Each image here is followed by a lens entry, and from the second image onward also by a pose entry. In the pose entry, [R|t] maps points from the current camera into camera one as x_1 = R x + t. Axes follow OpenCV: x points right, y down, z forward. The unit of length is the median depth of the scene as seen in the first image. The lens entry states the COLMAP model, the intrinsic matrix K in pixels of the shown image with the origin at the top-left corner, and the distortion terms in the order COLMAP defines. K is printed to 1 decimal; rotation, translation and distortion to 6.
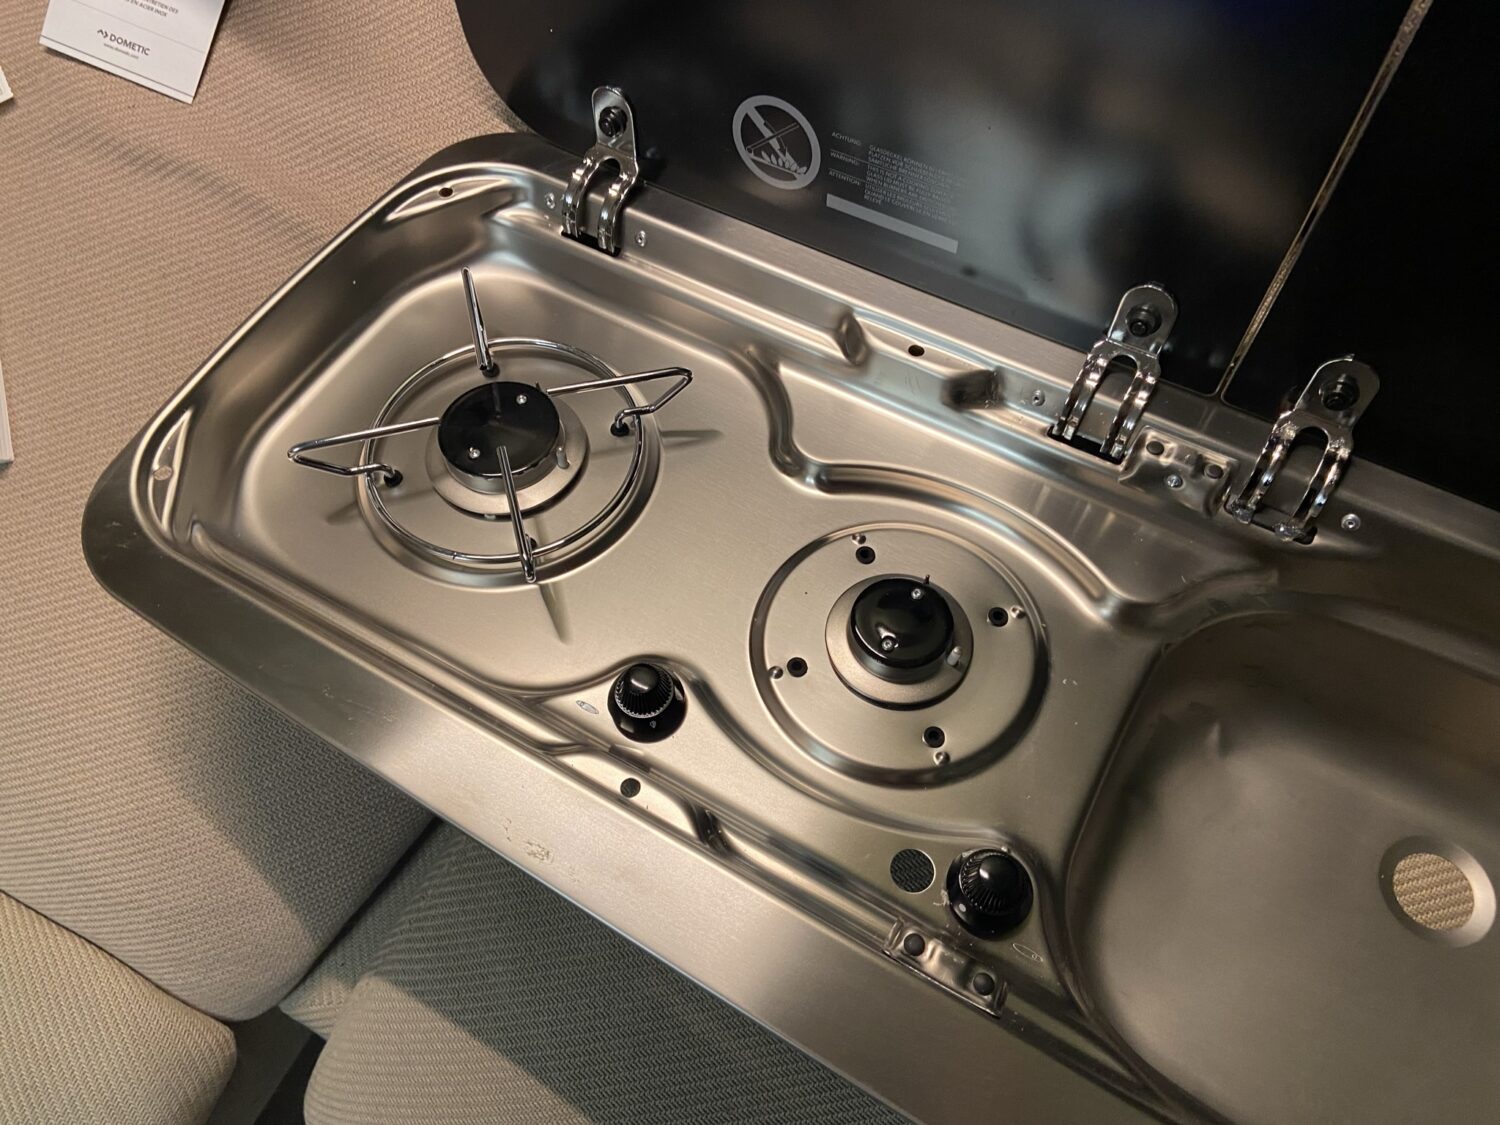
lens RADIAL K [[1118.8, 0, 750.0], [0, 1118.8, 562.5], [0, 0, 1]] dist [0.098086, -0.091902]
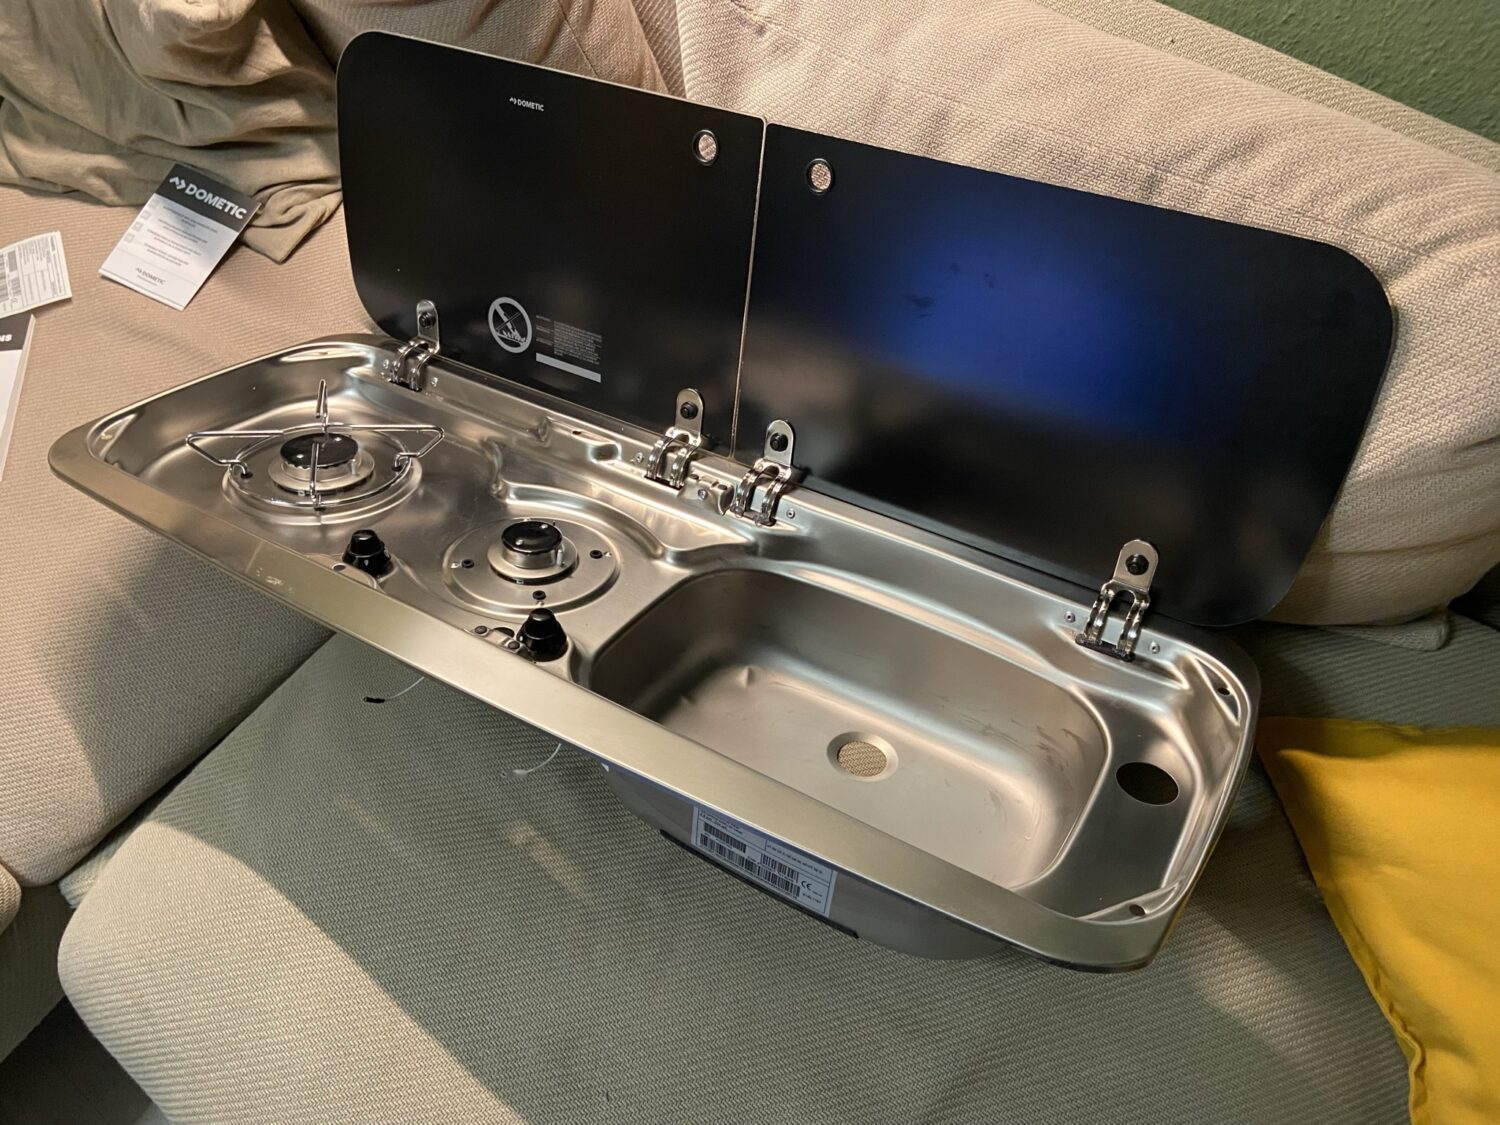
lens RADIAL K [[1118.8, 0, 750.0], [0, 1118.8, 562.5], [0, 0, 1]] dist [0.098086, -0.091902]
pose [[0.994709, 0.088719, 0.051800, 0.319563], [-0.058232, 0.902296, -0.427166, 0.670966], [-0.084637, 0.421890, 0.902688, -0.472548]]
